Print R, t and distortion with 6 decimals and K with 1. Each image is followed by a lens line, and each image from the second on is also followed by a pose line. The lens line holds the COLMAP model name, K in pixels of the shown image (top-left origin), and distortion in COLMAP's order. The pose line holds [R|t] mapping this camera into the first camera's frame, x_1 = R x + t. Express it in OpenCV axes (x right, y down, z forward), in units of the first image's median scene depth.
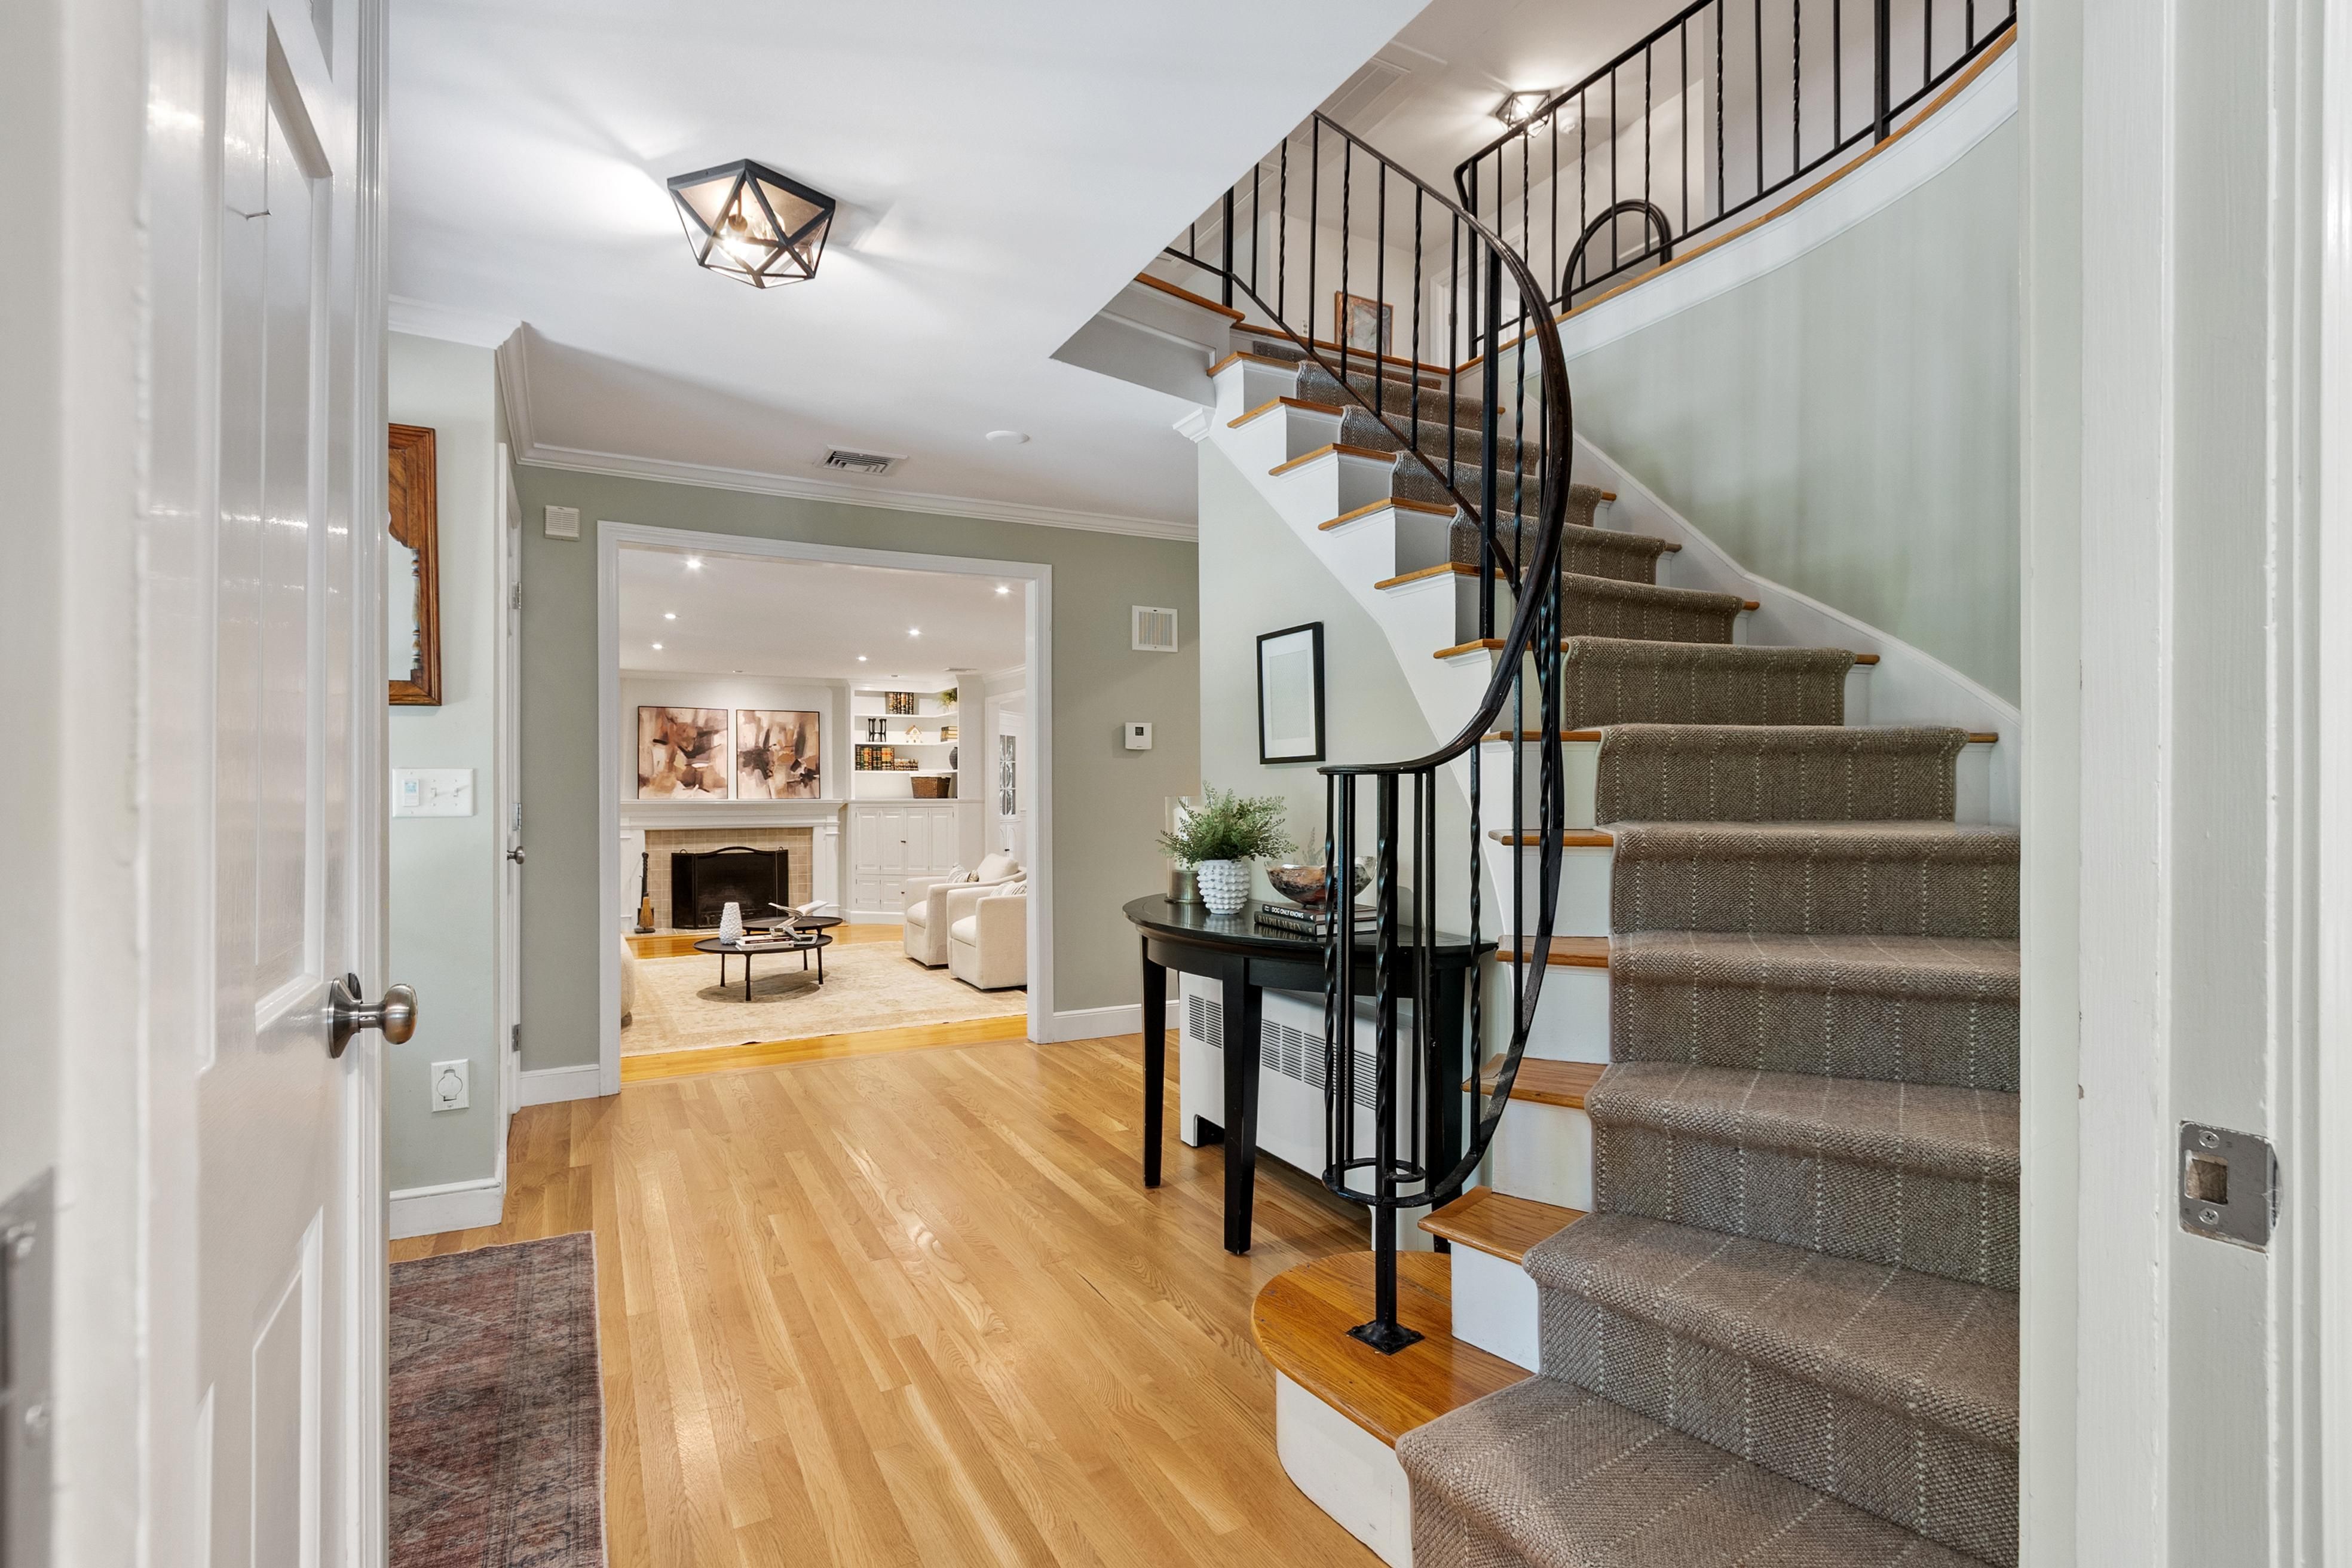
lens RADIAL K [[1114.5, 0, 1150.0], [0, 1114.5, 789.5], [0, 0, 1]] dist [0.001861, -0.001441]
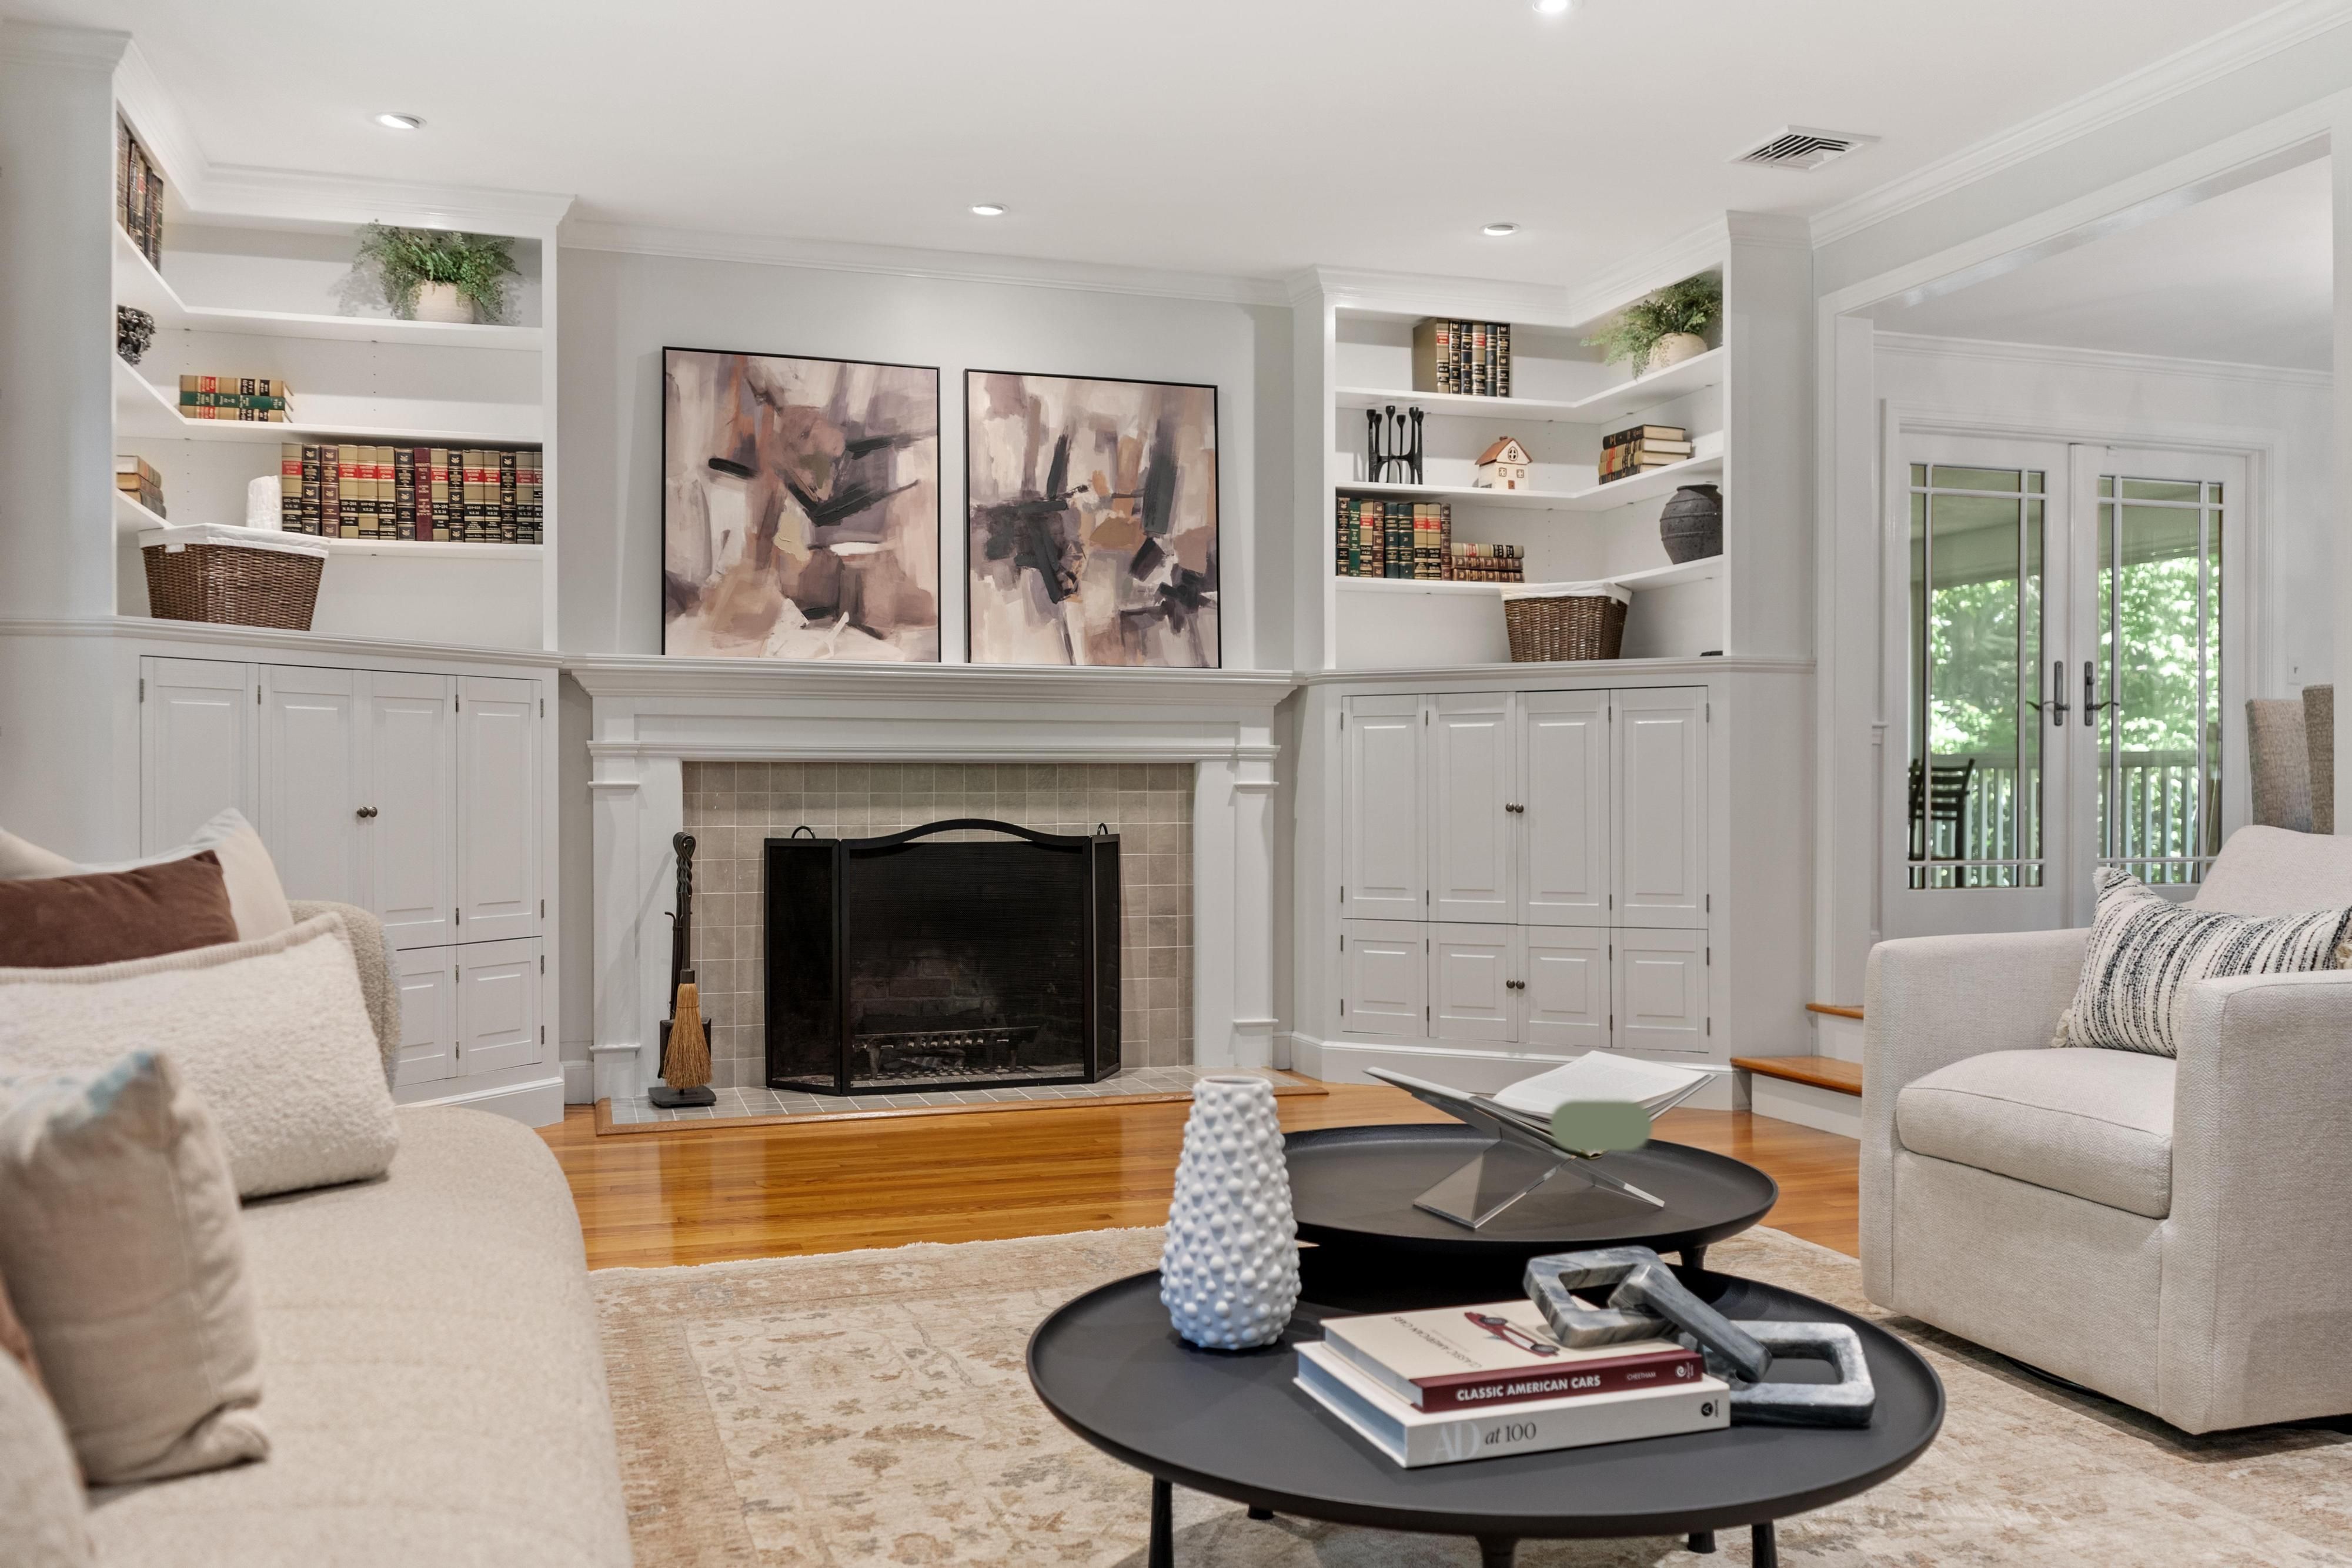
lens RADIAL K [[1854.9, 0, 1109.2], [0, 1854.9, 781.1], [0, 0, 1]] dist [0.007227, -0.014932]
pose [[0.983214, 0.003597, -0.182423, -0.236526], [-0.003815, 0.999992, -0.000842, 0.040022], [0.182419, 0.001524, 0.983220, 0.503104]]
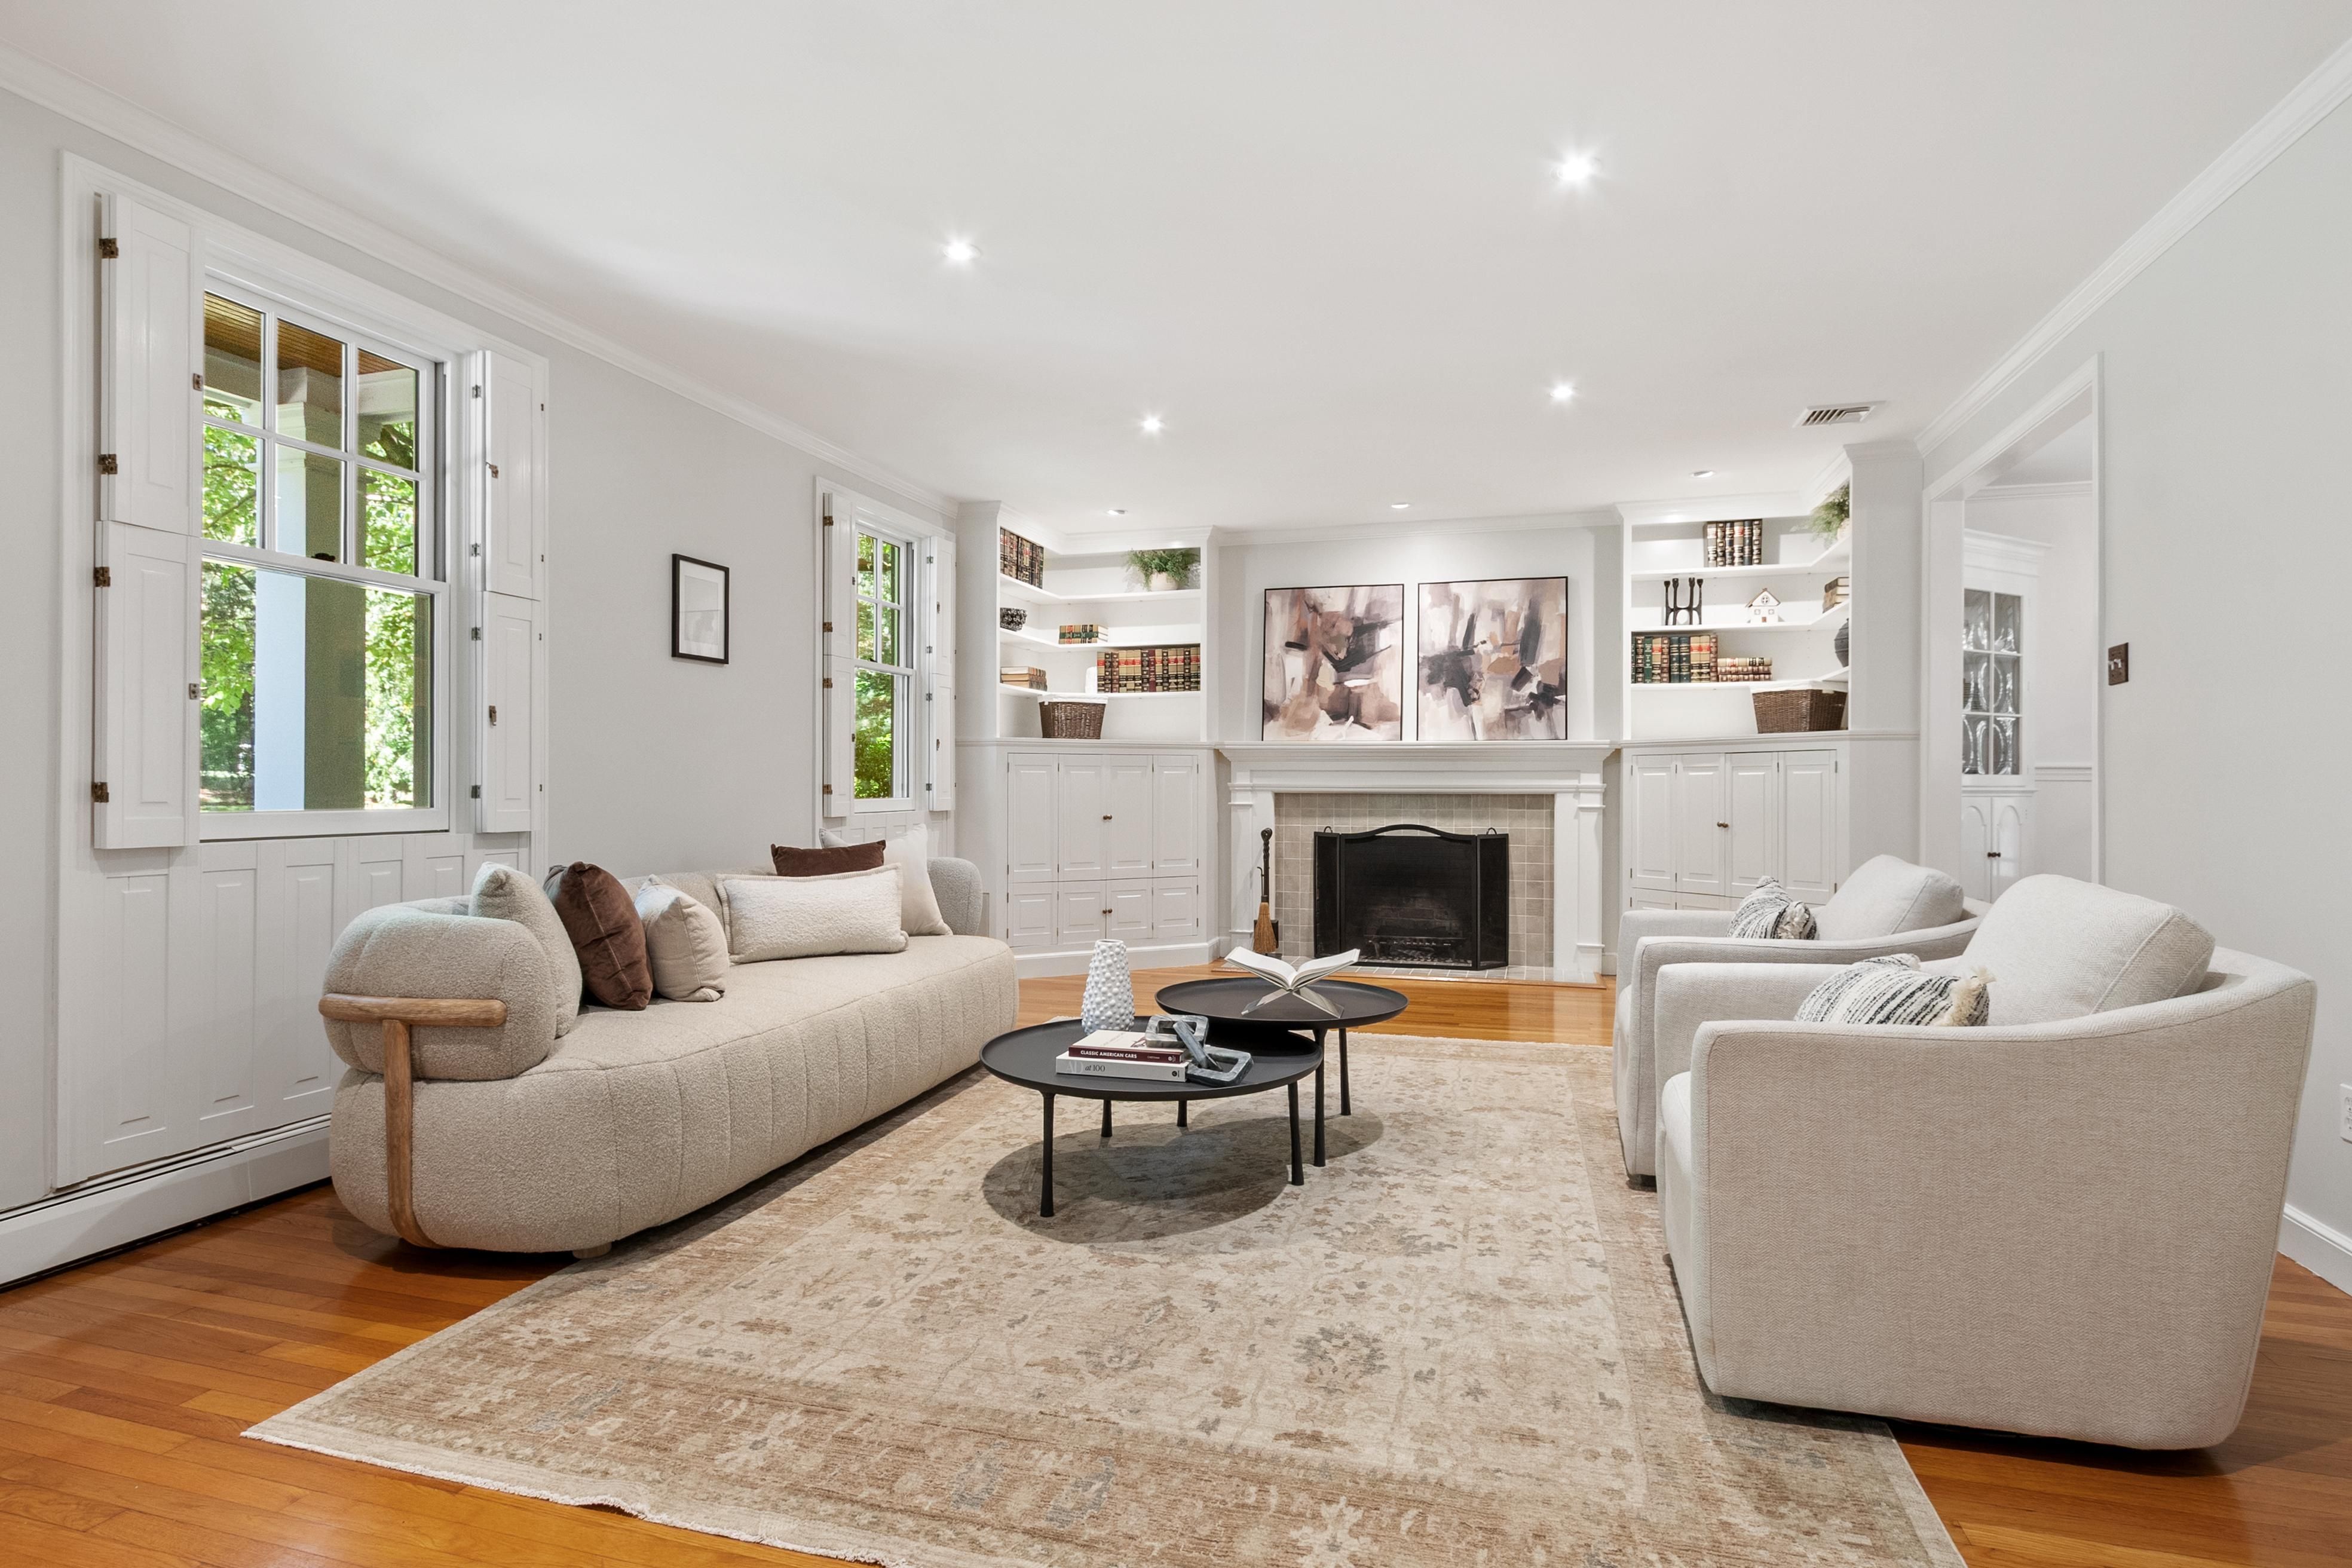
lens RADIAL K [[1175.9, 0, 1191.1], [0, 1175.9, 784.3], [0, 0, 1]] dist [-0.002741, -0.001946]
pose [[0.719263, 0.006880, -0.694704, -0.037487], [-0.004705, 0.999976, 0.005032, 0.027609], [0.694722, -0.000351, 0.719278, 0.482371]]
